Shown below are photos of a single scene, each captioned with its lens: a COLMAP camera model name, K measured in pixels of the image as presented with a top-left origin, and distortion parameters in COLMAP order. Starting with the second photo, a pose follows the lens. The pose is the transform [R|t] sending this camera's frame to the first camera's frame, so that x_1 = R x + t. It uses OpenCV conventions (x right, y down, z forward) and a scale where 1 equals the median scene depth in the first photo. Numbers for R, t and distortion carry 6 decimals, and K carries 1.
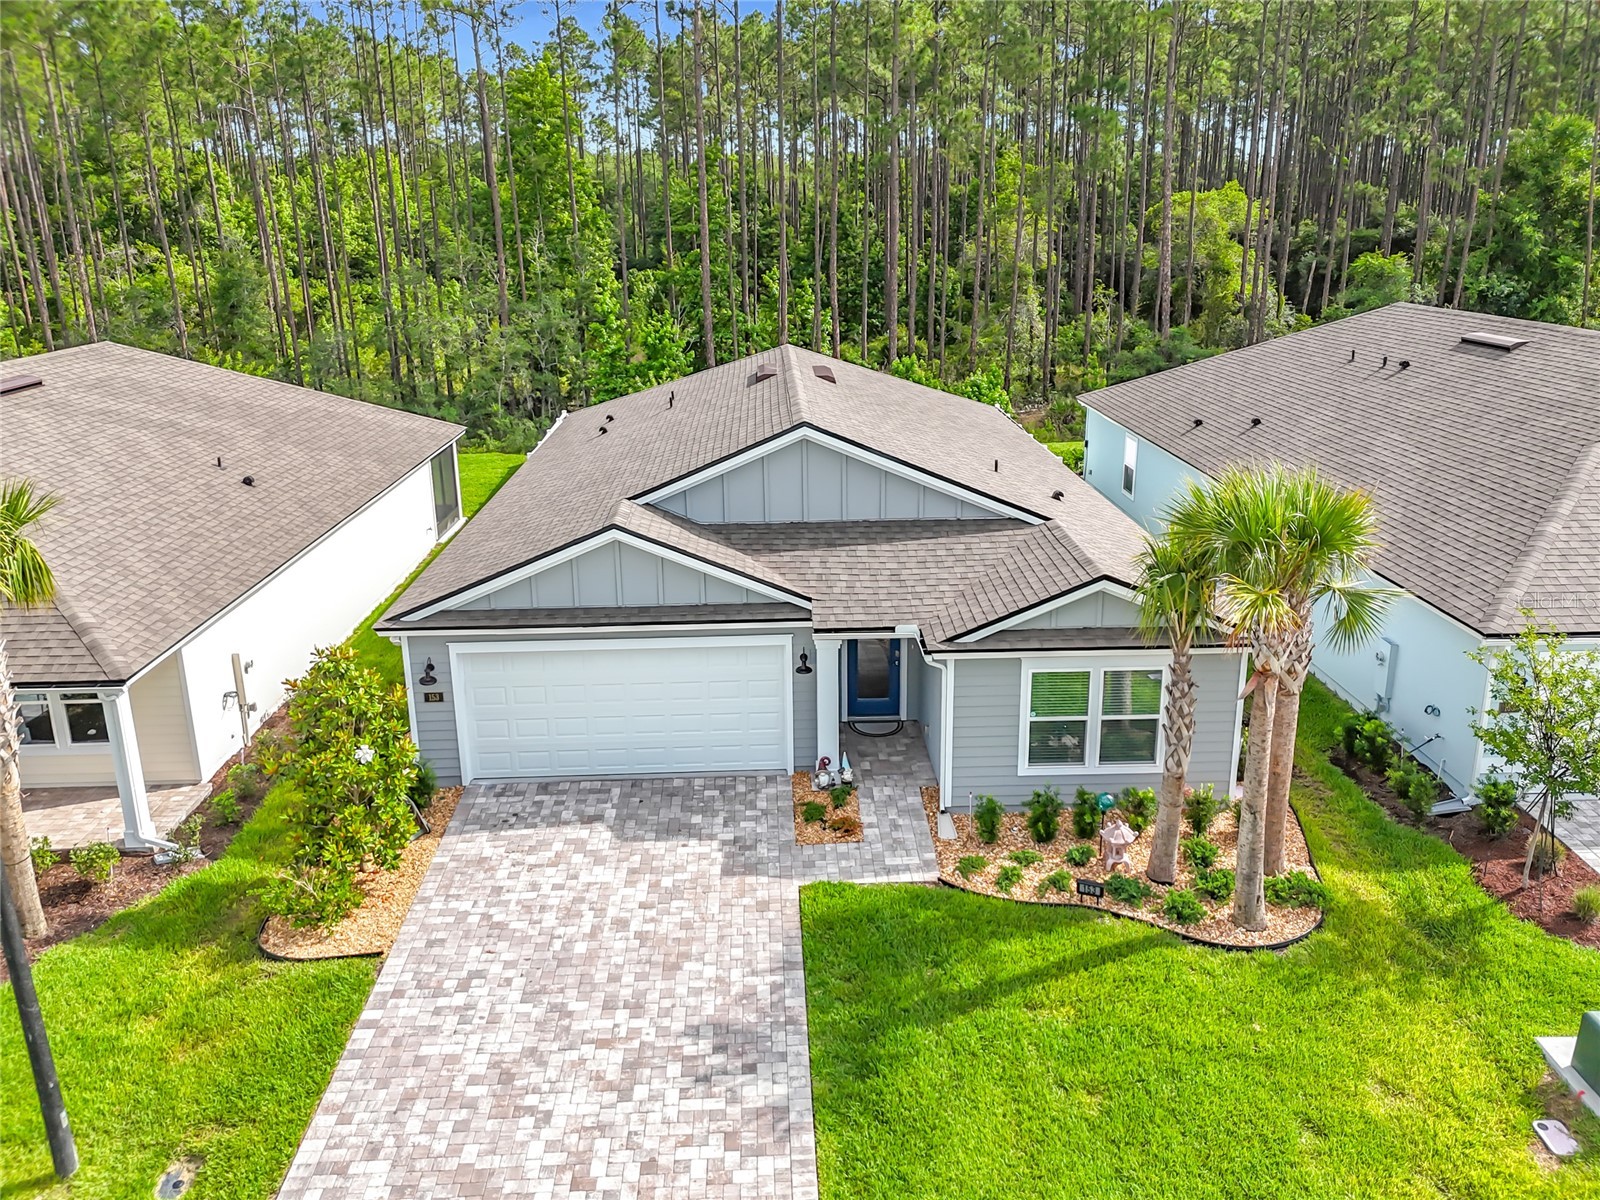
lens RADIAL K [[1208.6, 0, 800.6], [0, 1208.6, 558.0], [0, 0, 1]] dist [0.030593, -0.039743]
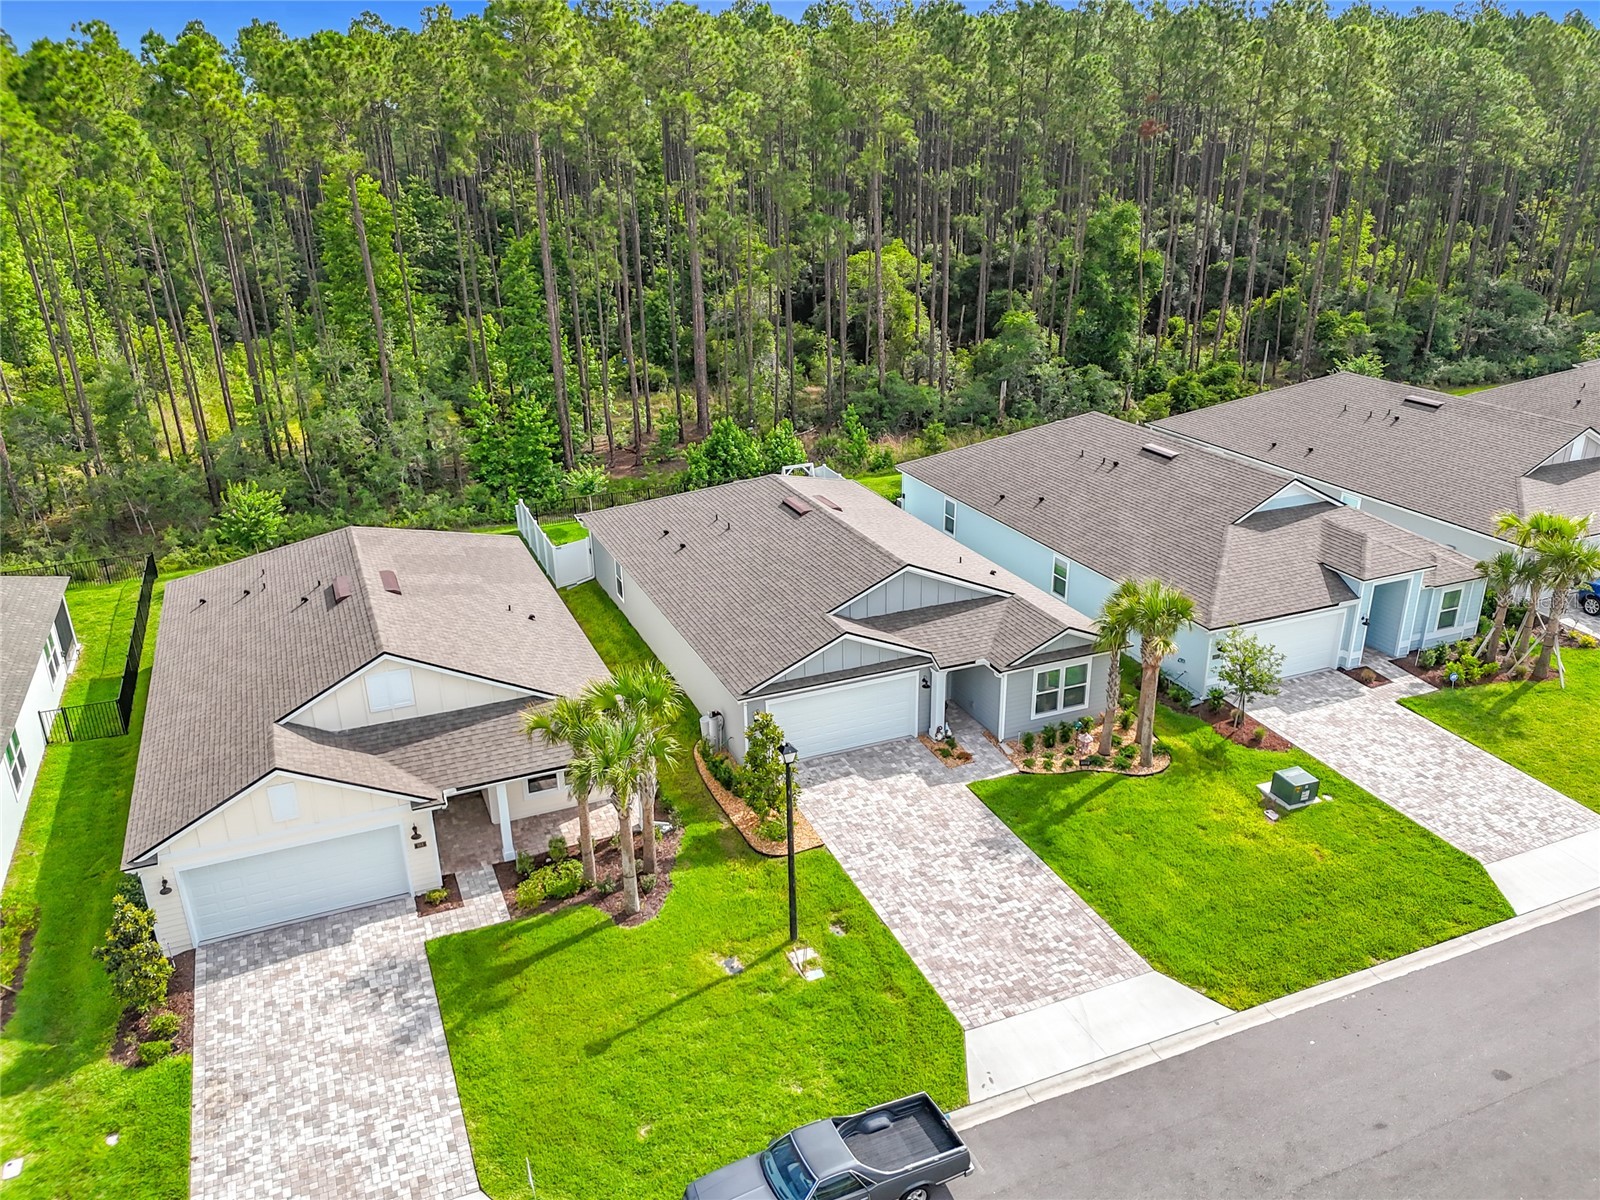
lens RADIAL K [[1208.6, 0, 789.1], [0, 1208.6, 606.2], [0, 0, 1]] dist [0.030593, -0.039743]
pose [[0.938218, -0.133393, 0.319301, -0.912511], [0.101734, 0.988266, 0.113932, -0.320462], [-0.330752, -0.074409, 0.940780, -0.906033]]
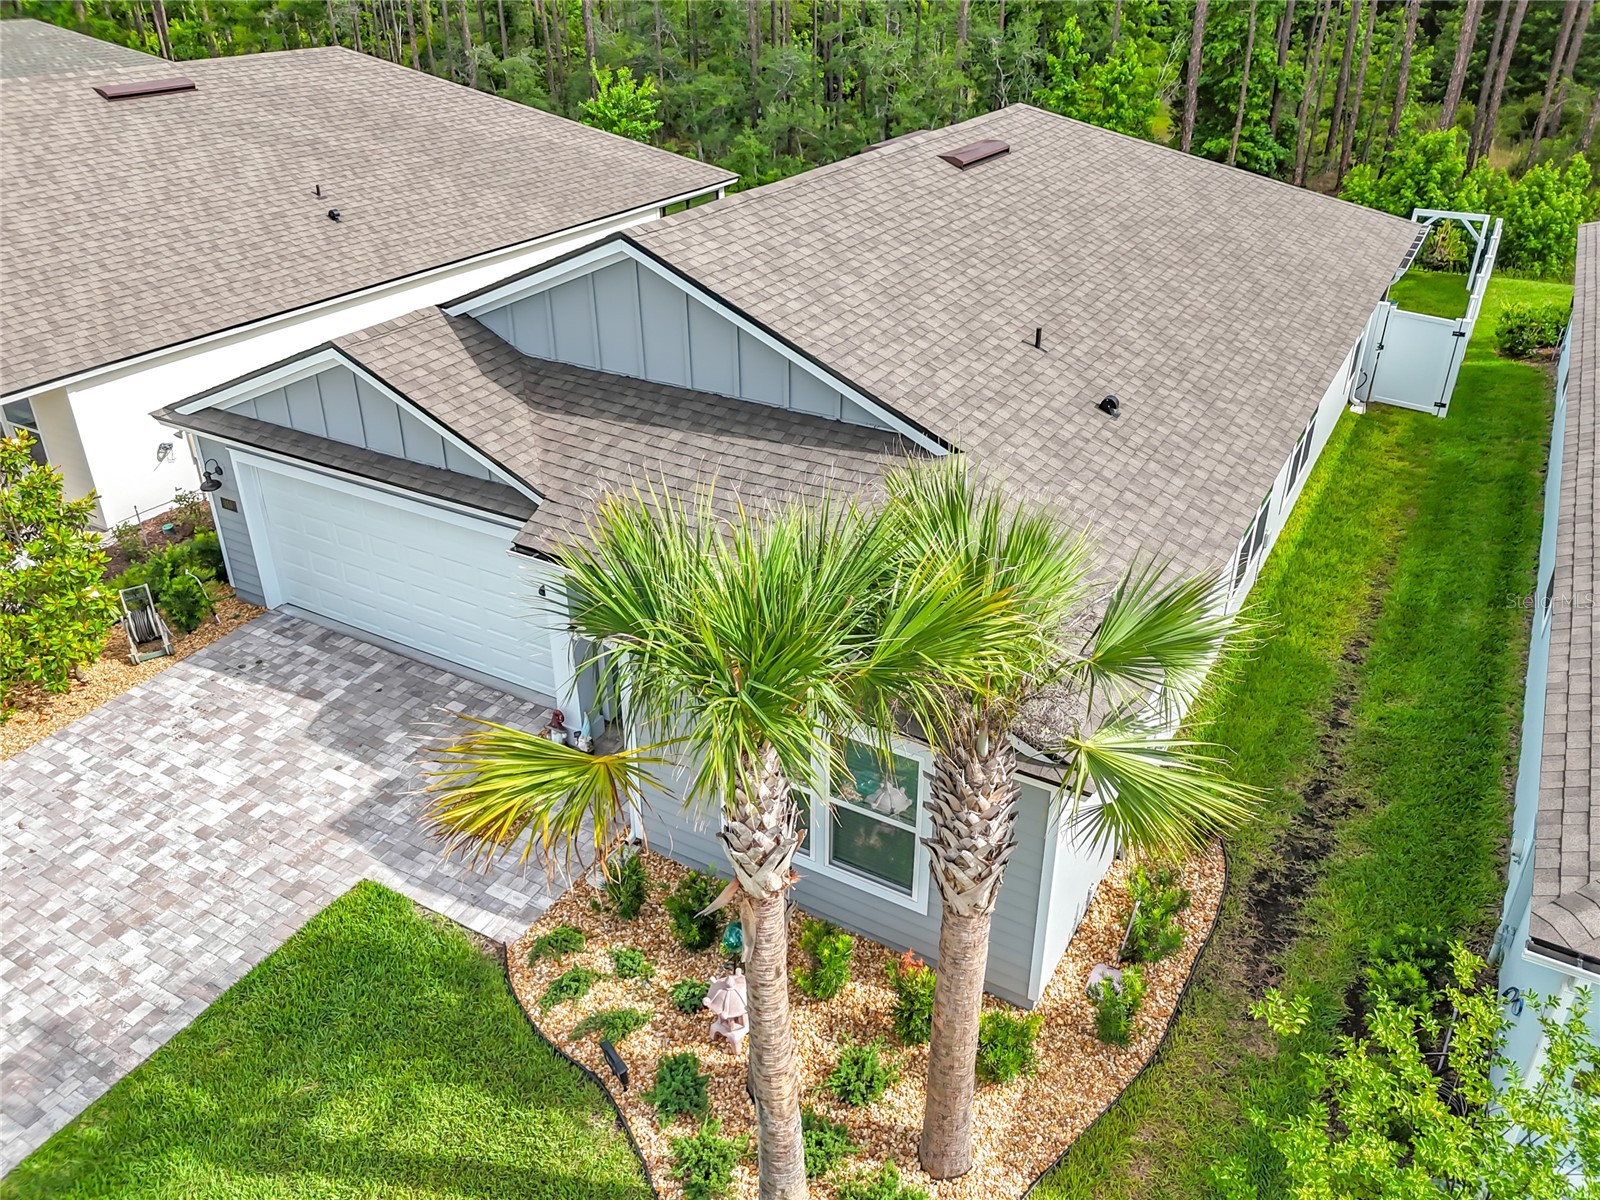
lens RADIAL K [[1208.6, 0, 805.8], [0, 1208.6, 570.9], [0, 0, 1]] dist [0.030593, -0.039743]
pose [[0.851038, 0.256414, -0.458243, 0.490200], [-0.151943, 0.955587, 0.252522, -0.130615], [0.502641, -0.145279, 0.852201, 0.493597]]
